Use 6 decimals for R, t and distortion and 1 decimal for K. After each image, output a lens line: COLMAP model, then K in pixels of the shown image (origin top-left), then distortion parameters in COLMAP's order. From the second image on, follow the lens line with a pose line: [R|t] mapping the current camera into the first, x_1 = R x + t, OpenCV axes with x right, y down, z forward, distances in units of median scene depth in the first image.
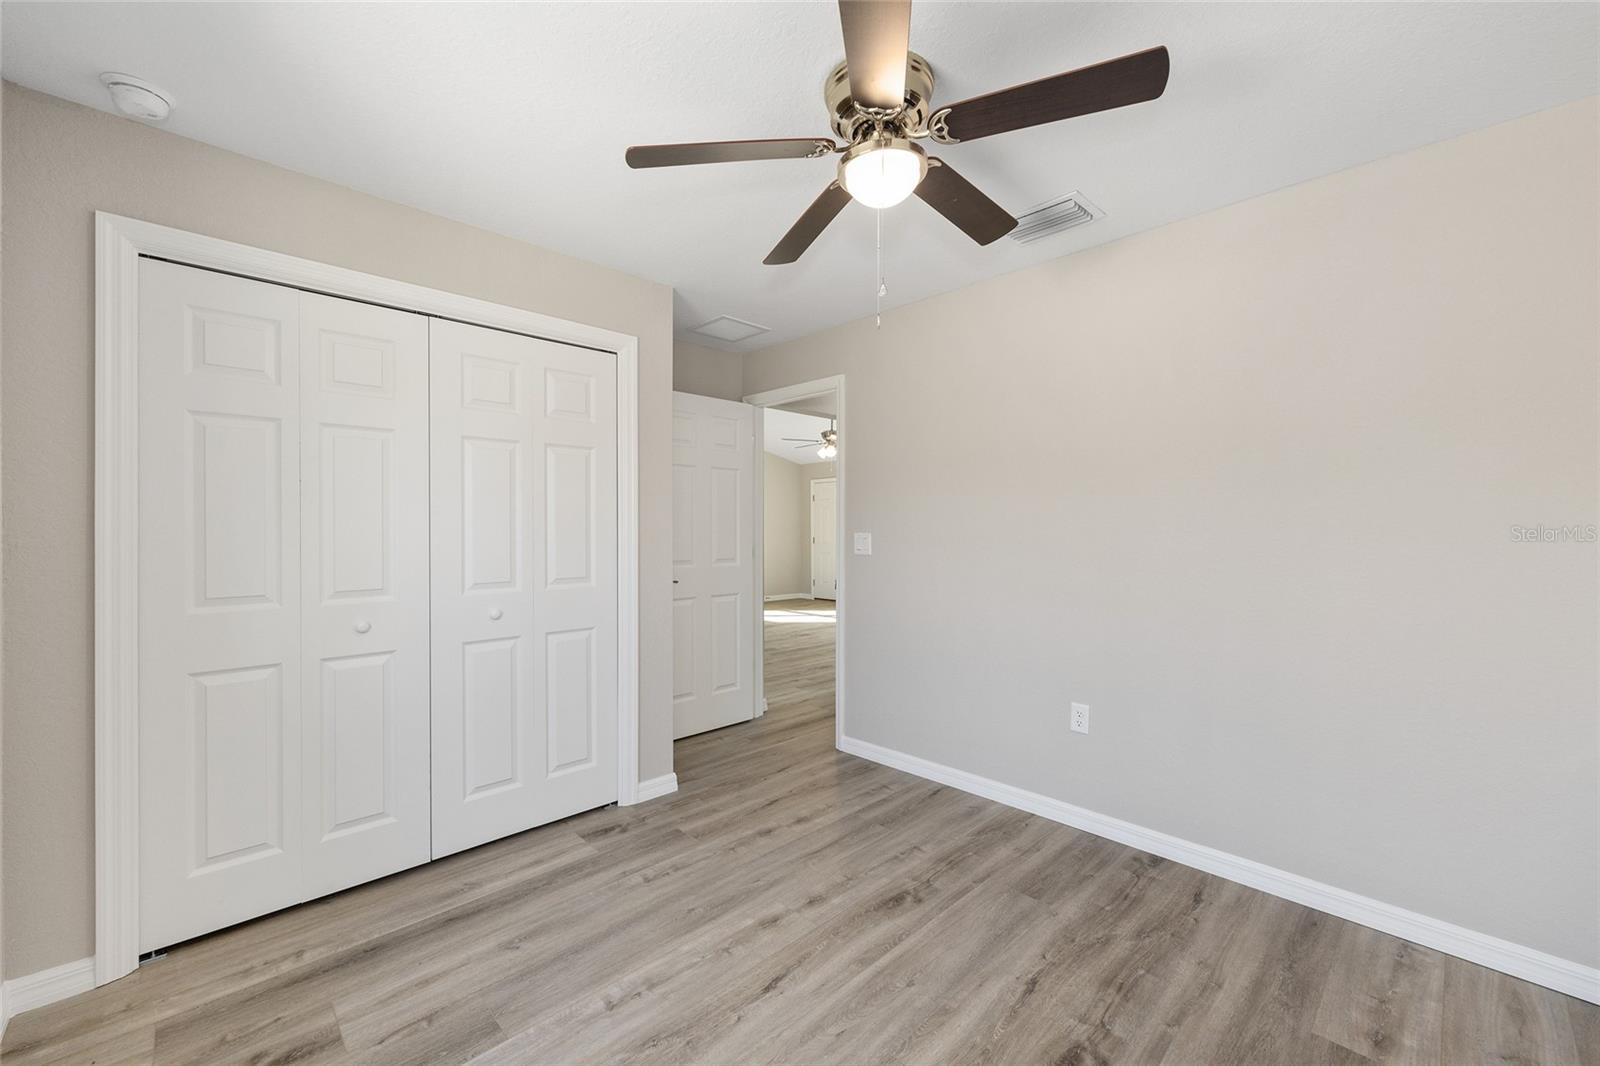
lens RADIAL K [[644.8, 0, 801.6], [0, 644.8, 532.9], [0, 0, 1]] dist [0.000369, 0.000362]
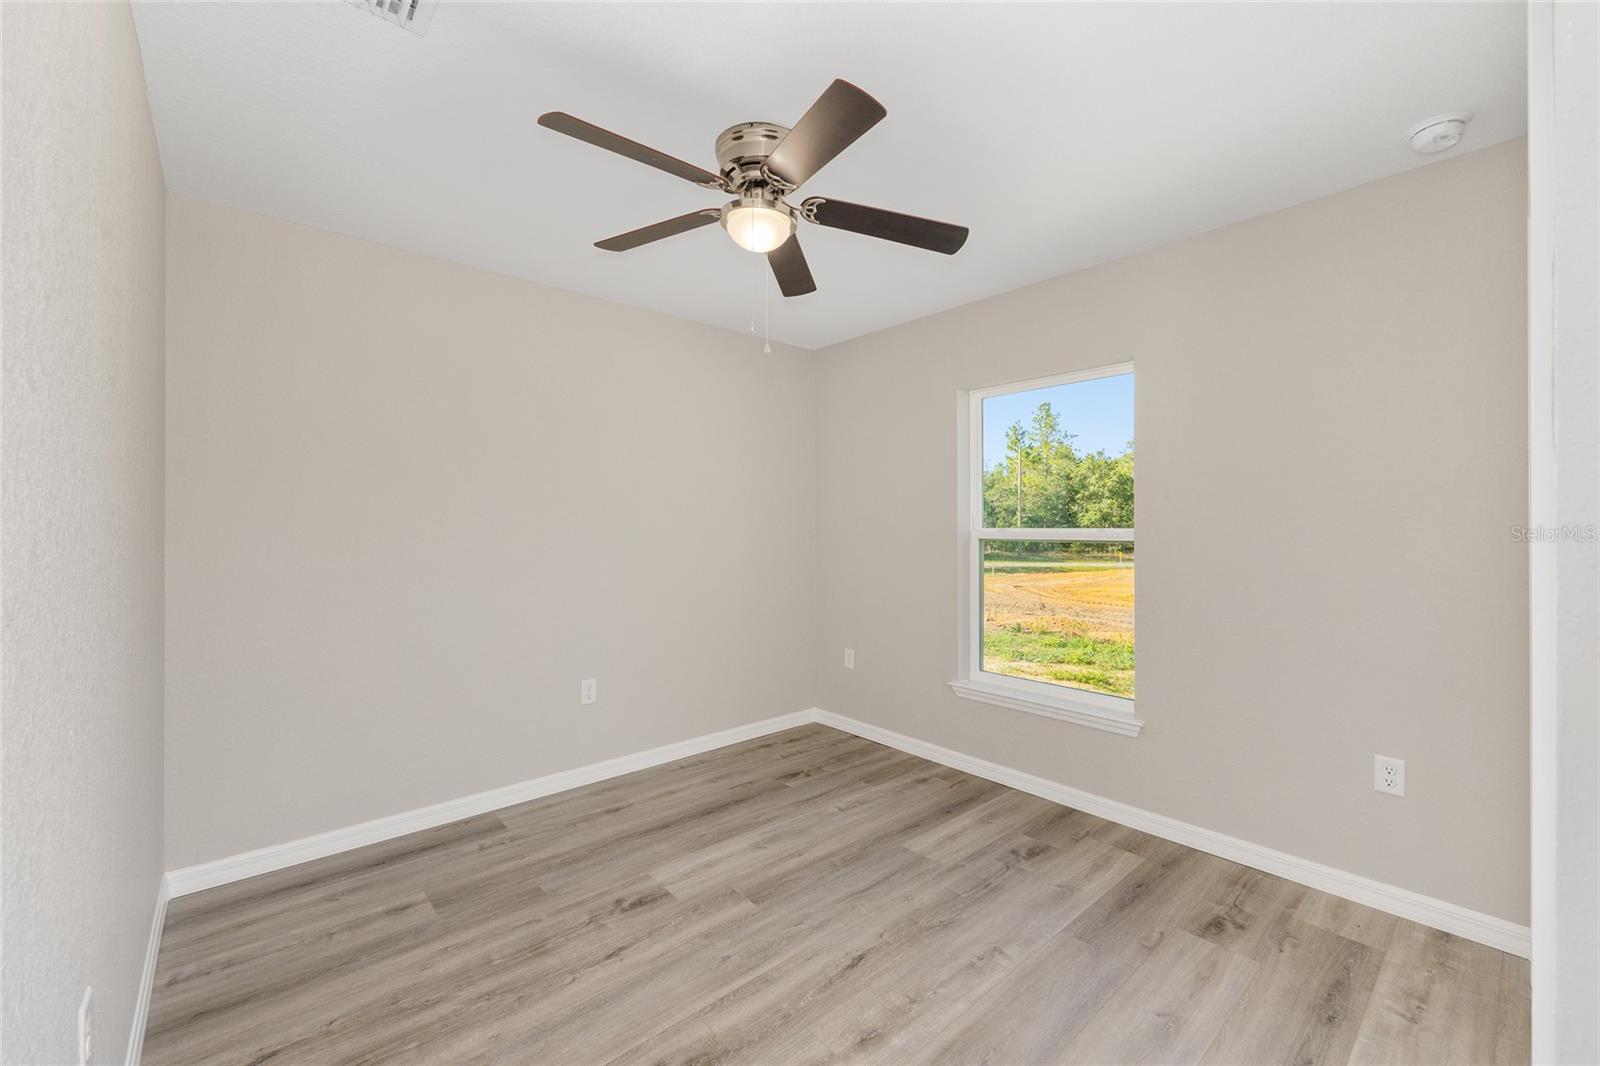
lens RADIAL K [[644.8, 0, 801.6], [0, 644.8, 532.9], [0, 0, 1]] dist [0.000369, 0.000362]
pose [[-0.998780, 0.001176, 0.049376, -0.008384], [0.002335, 0.999723, 0.023424, -0.024196], [-0.049335, 0.023511, -0.998506, 2.009703]]
